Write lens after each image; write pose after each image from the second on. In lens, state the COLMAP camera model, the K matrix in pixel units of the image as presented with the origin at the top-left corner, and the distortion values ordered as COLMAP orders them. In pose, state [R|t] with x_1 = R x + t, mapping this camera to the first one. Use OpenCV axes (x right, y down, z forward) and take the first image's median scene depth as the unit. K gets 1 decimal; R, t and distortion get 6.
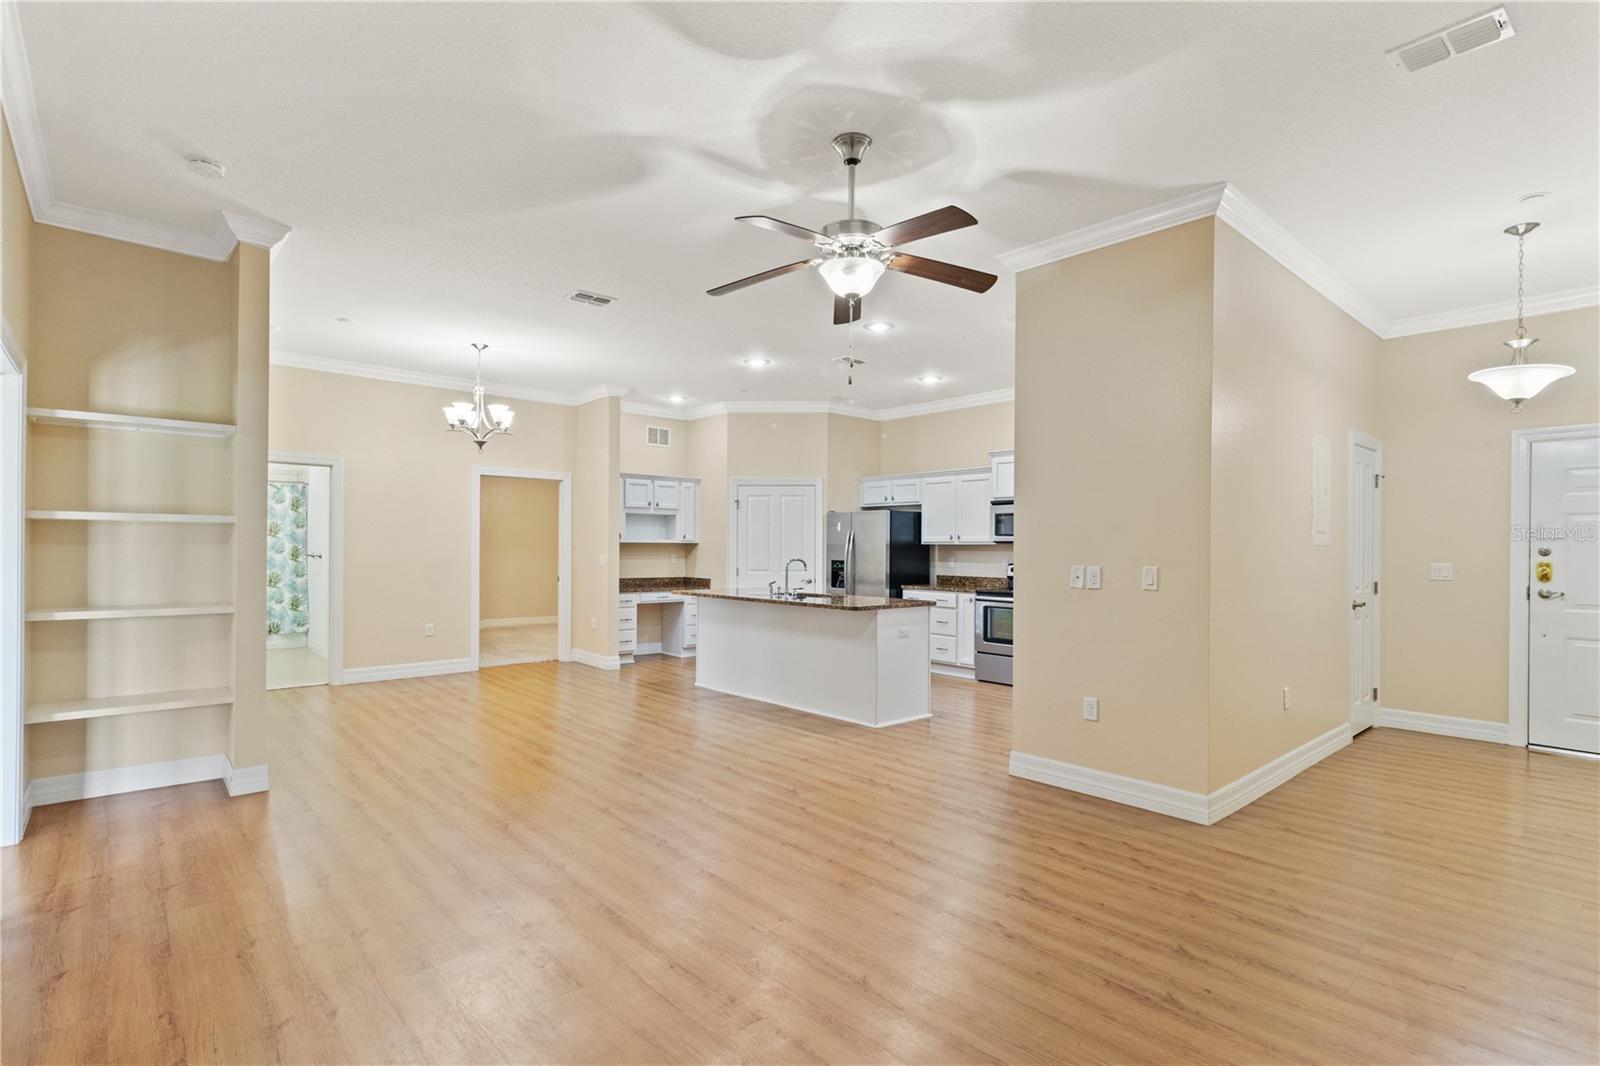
lens RADIAL K [[749.9, 0, 821.6], [0, 749.9, 568.0], [0, 0, 1]] dist [0.000745, -0.000558]
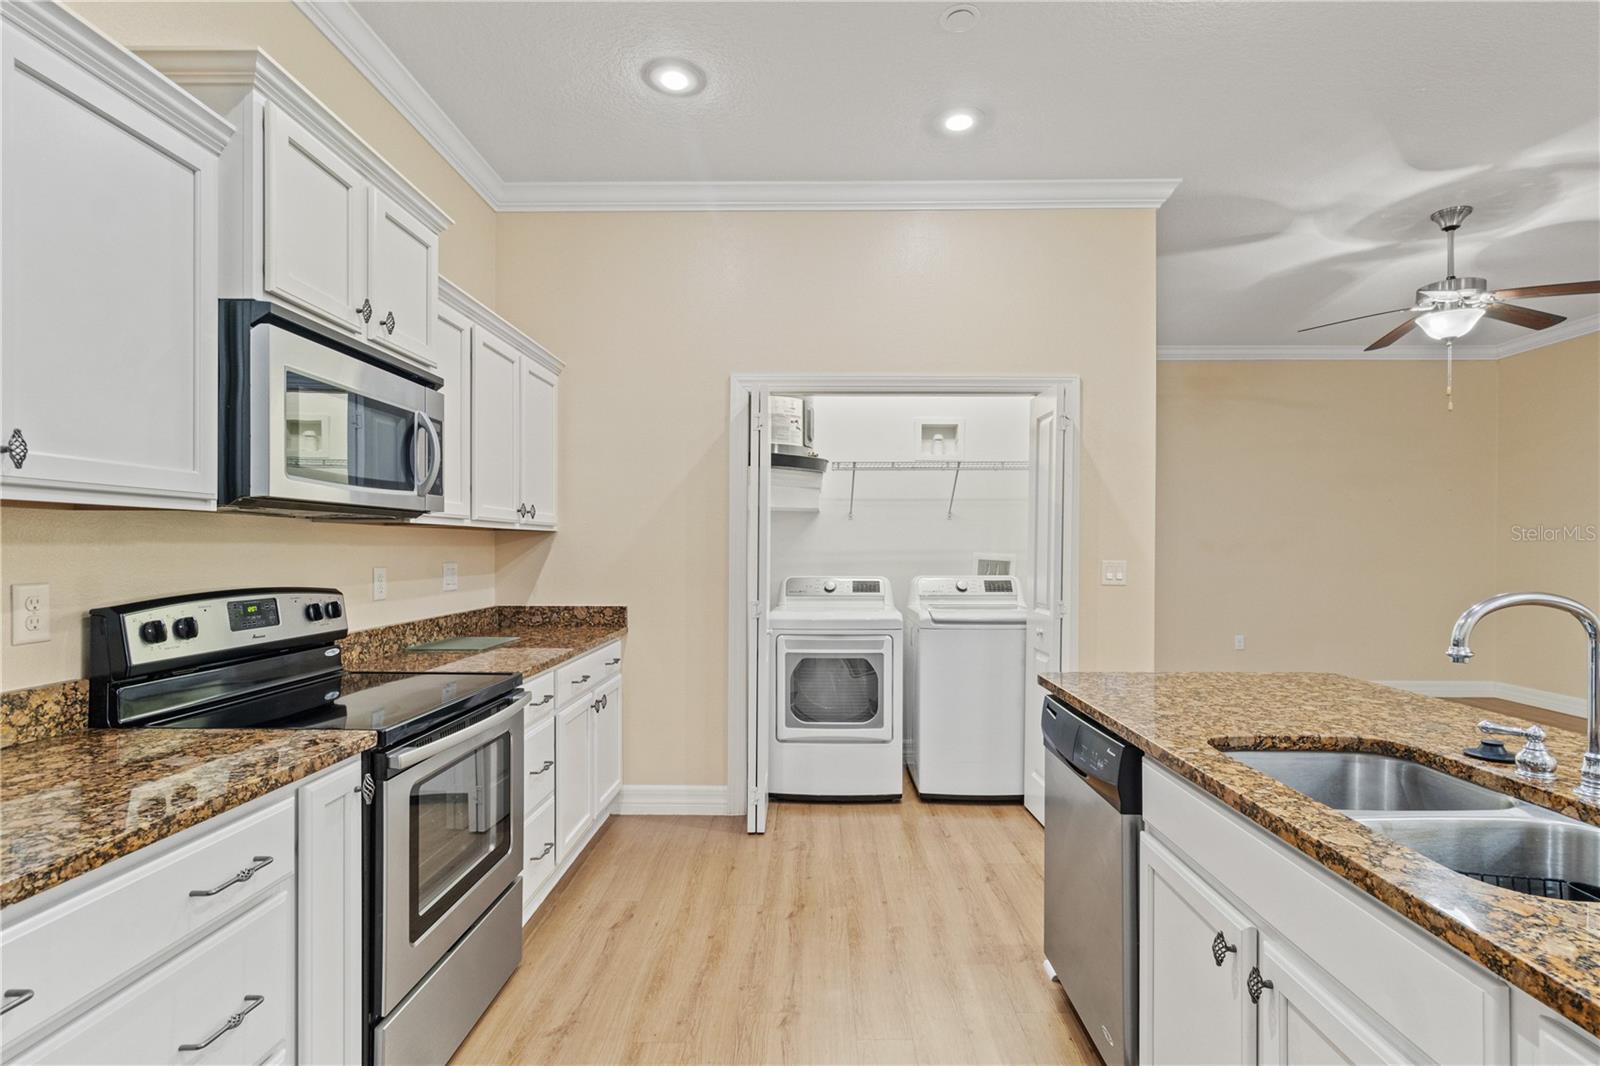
lens RADIAL K [[749.9, 0, 807.9], [0, 749.9, 551.8], [0, 0, 1]] dist [0.000745, -0.000558]
pose [[-0.718412, -0.010385, 0.695540, -0.023916], [0.013735, 0.999482, 0.029110, -0.023139], [-0.695482, 0.030466, -0.717897, 0.988791]]
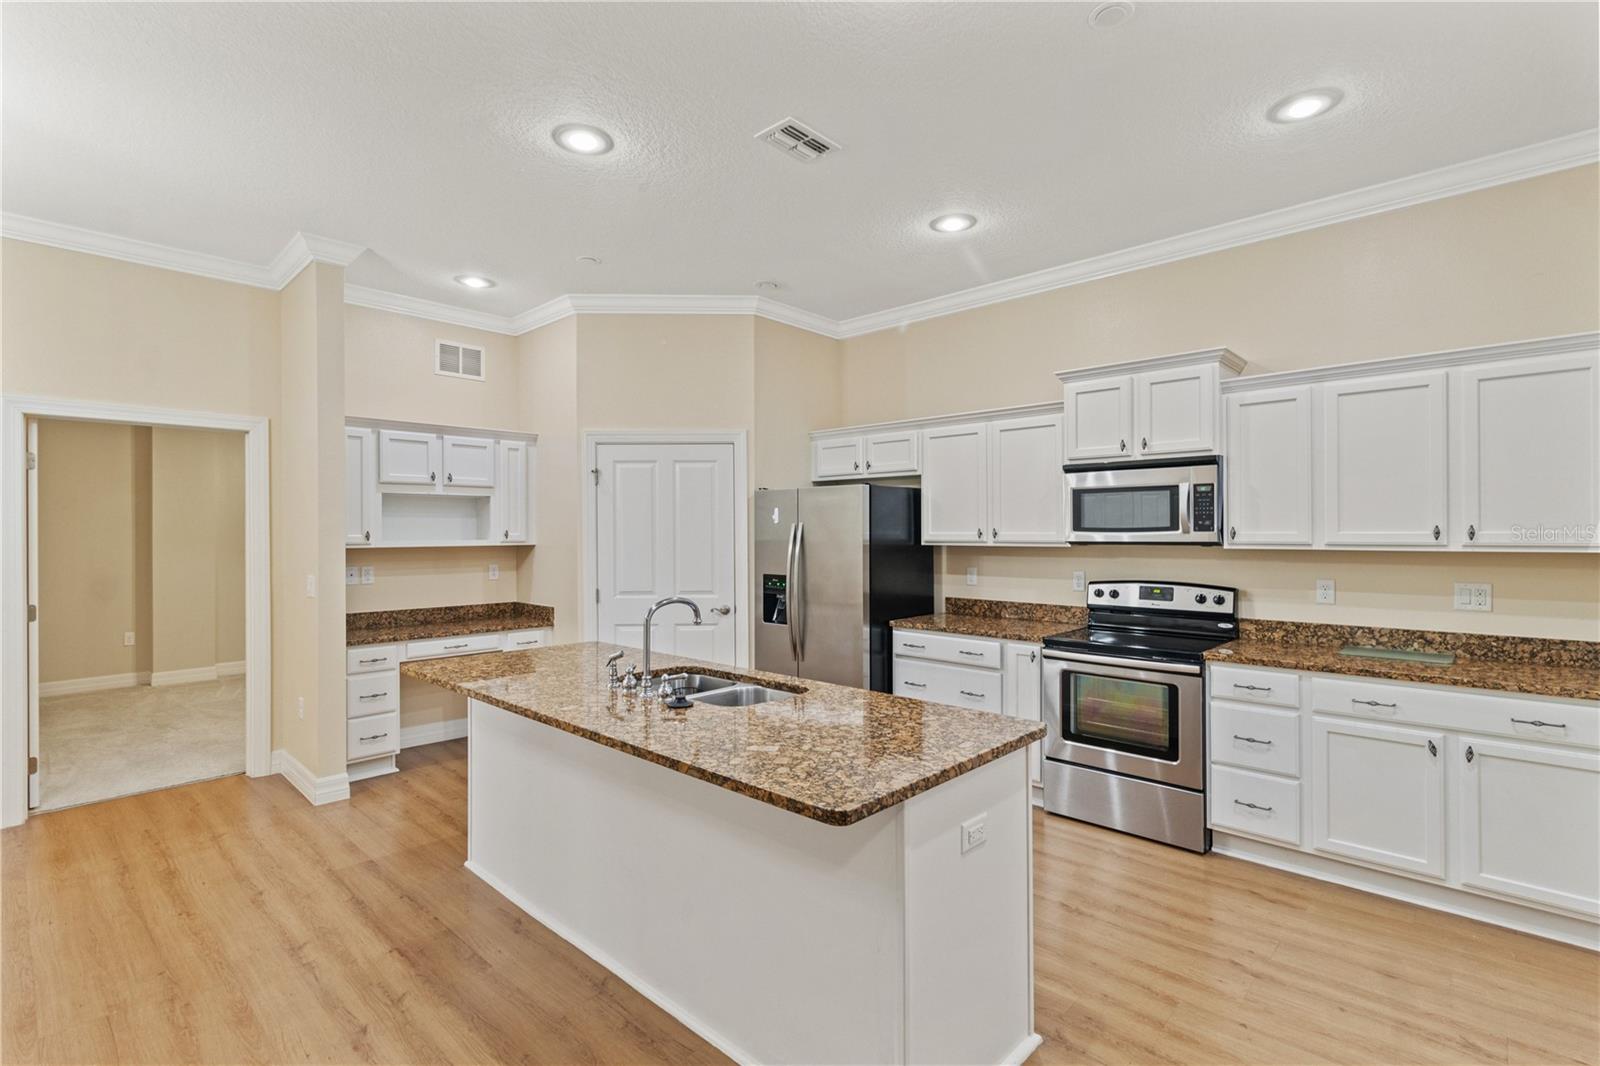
lens RADIAL K [[749.9, 0, 814.1], [0, 749.9, 525.0], [0, 0, 1]] dist [0.000745, -0.000558]
pose [[0.997496, -0.009648, 0.070059, 0.013009], [0.012041, 0.999356, -0.033817, -0.029665], [-0.069688, 0.034576, 0.996969, 0.460704]]
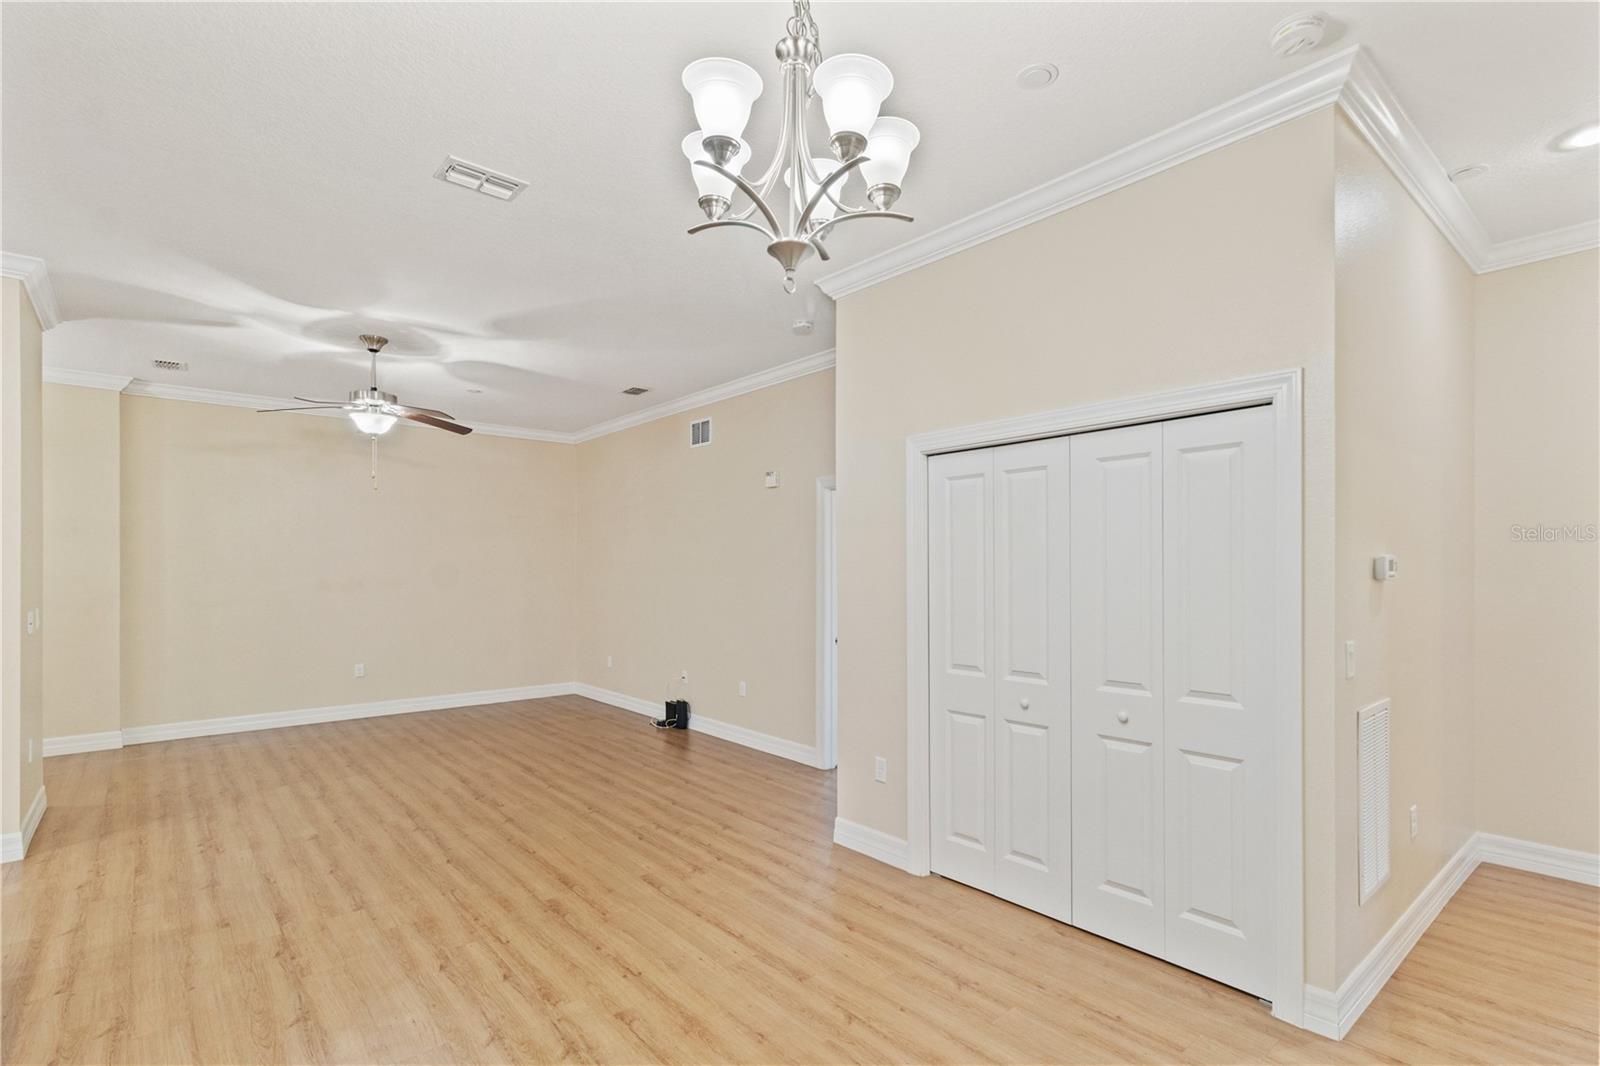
lens RADIAL K [[749.9, 0, 813.7], [0, 749.9, 563.6], [0, 0, 1]] dist [0.000745, -0.000558]
pose [[-0.999374, -0.007977, 0.034480, -0.362181], [-0.007273, 0.999764, 0.020491, -0.046275], [-0.034635, 0.020227, -0.999195, 0.969969]]
